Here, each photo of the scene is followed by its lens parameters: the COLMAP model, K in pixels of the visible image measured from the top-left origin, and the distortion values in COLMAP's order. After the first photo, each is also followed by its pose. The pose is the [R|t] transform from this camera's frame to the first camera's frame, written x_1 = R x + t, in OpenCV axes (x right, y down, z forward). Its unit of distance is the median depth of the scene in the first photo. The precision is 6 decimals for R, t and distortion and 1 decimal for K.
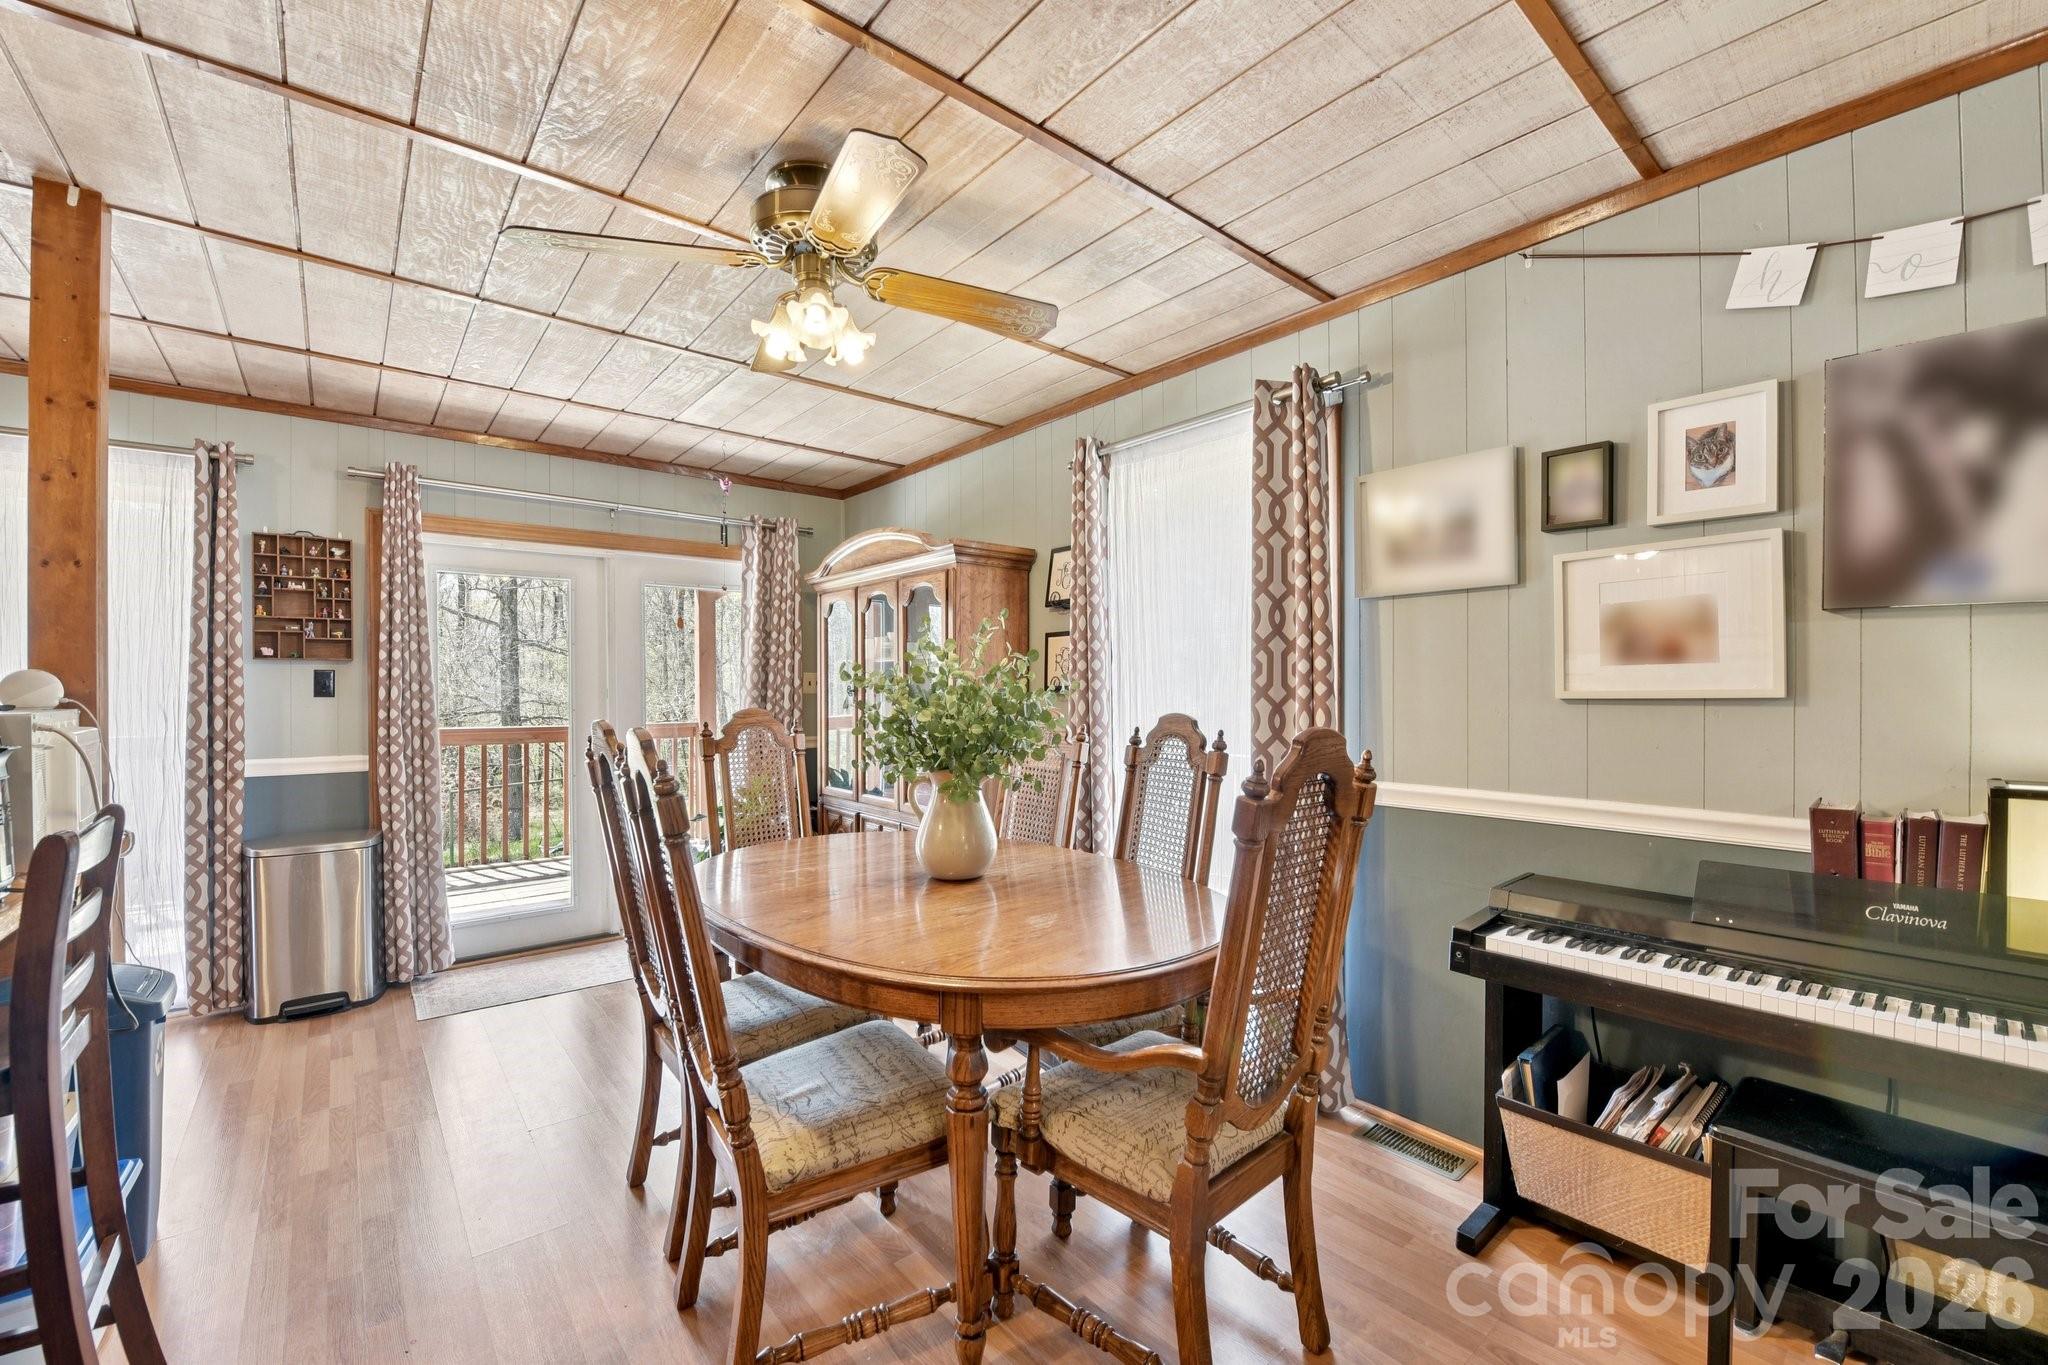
lens RADIAL K [[825.1, 0, 1020.1], [0, 825.1, 692.9], [0, 0, 1]] dist [-0.018885, -0.000335]
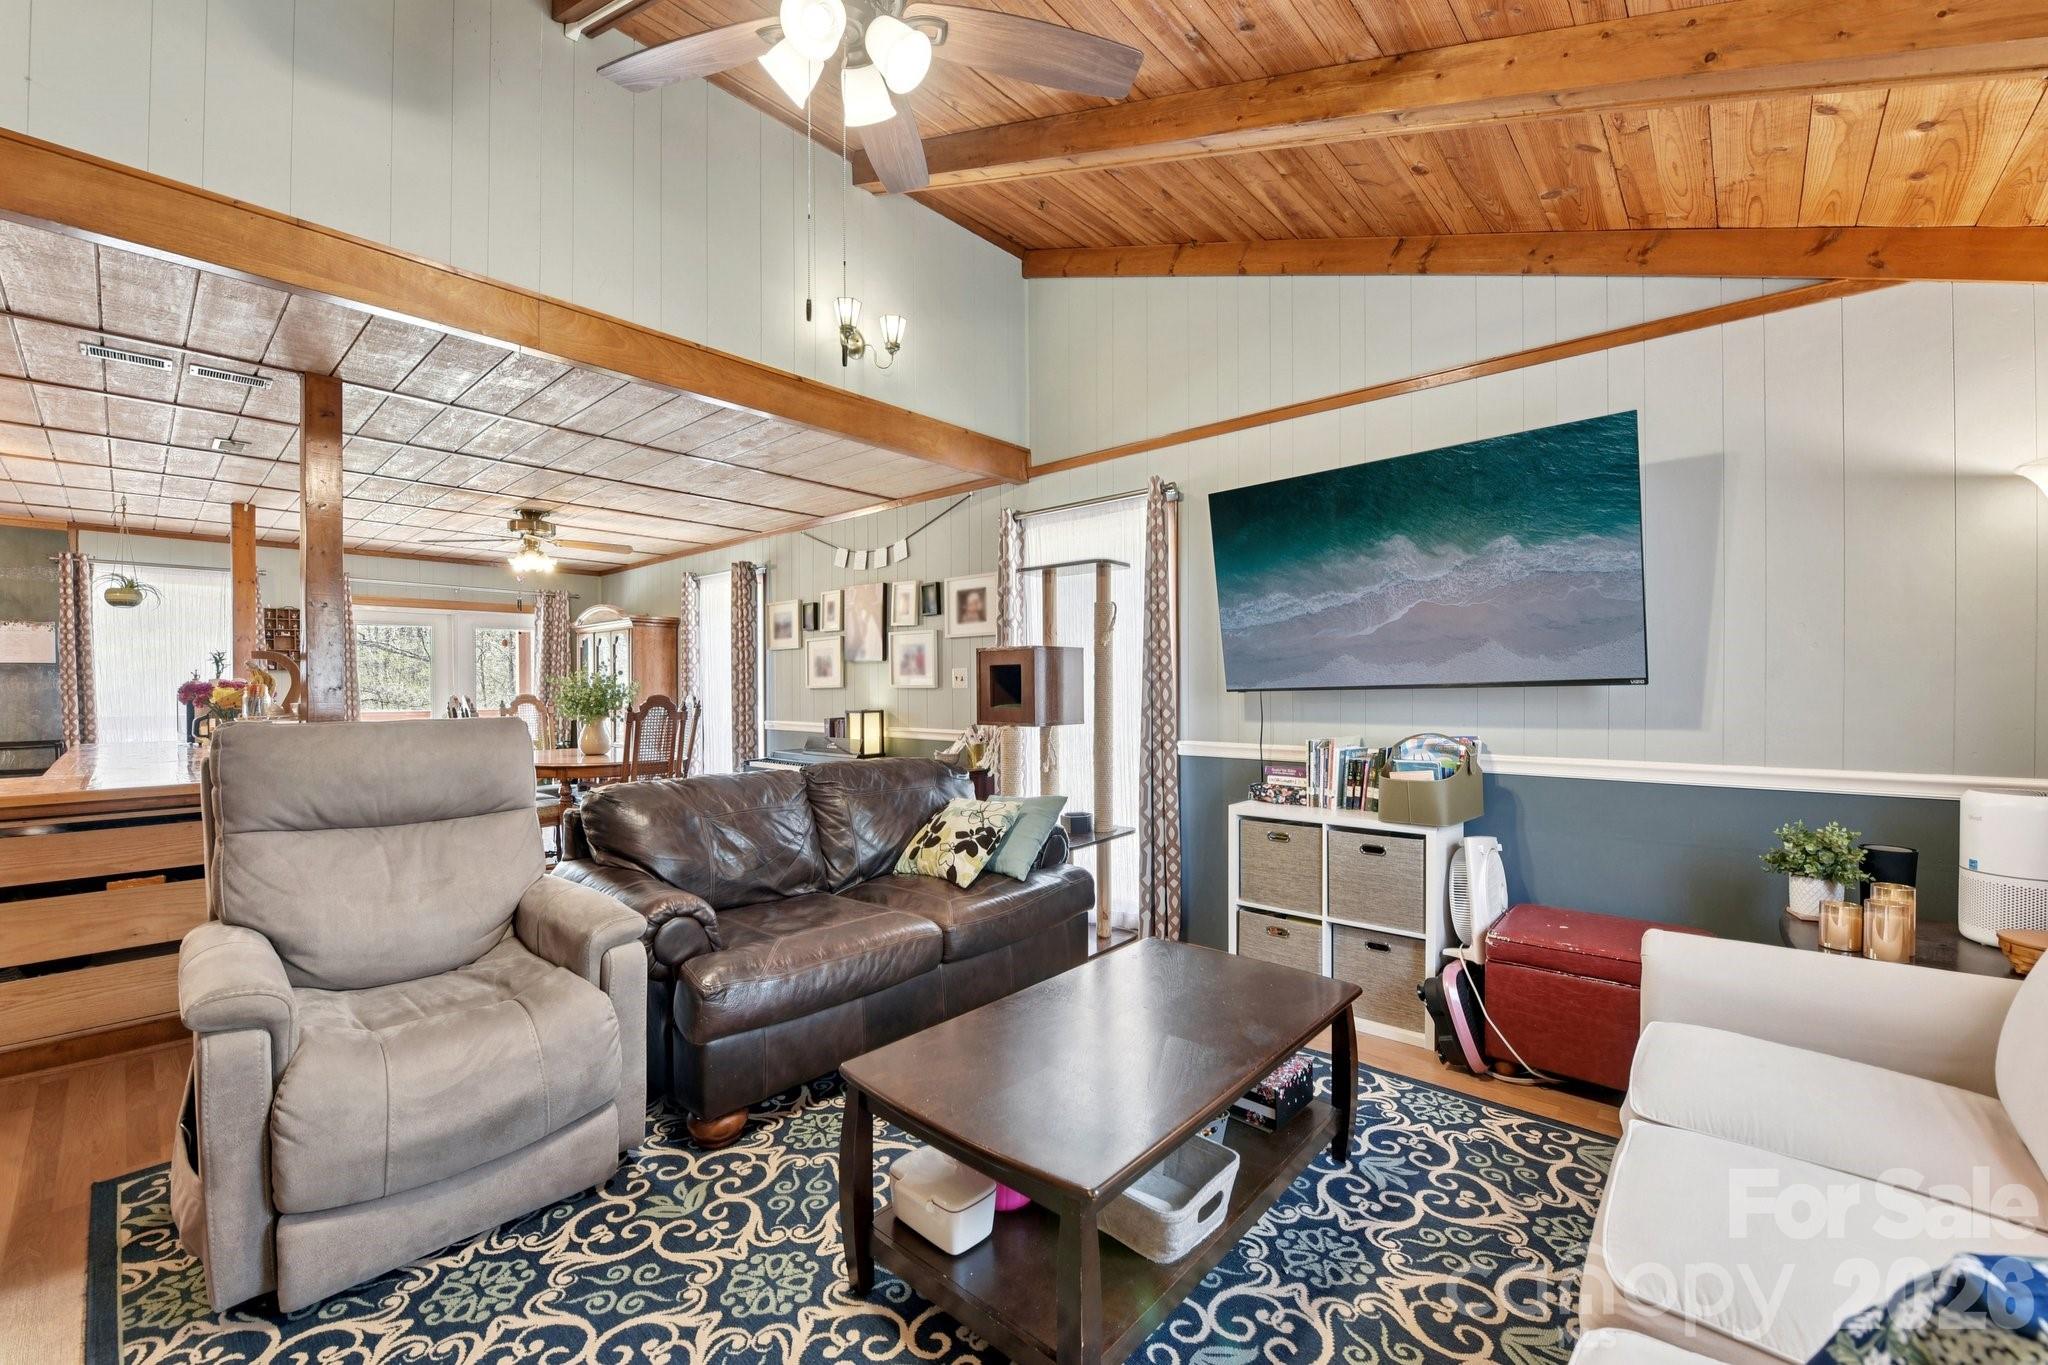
lens RADIAL K [[825.1, 0, 1029.3], [0, 825.1, 686.9], [0, 0, 1]] dist [-0.018885, -0.000335]
pose [[0.988155, -0.000861, 0.153457, 0.639313], [0.001676, 0.999985, -0.005180, 0.013401], [-0.153451, 0.005376, 0.988142, -1.309684]]
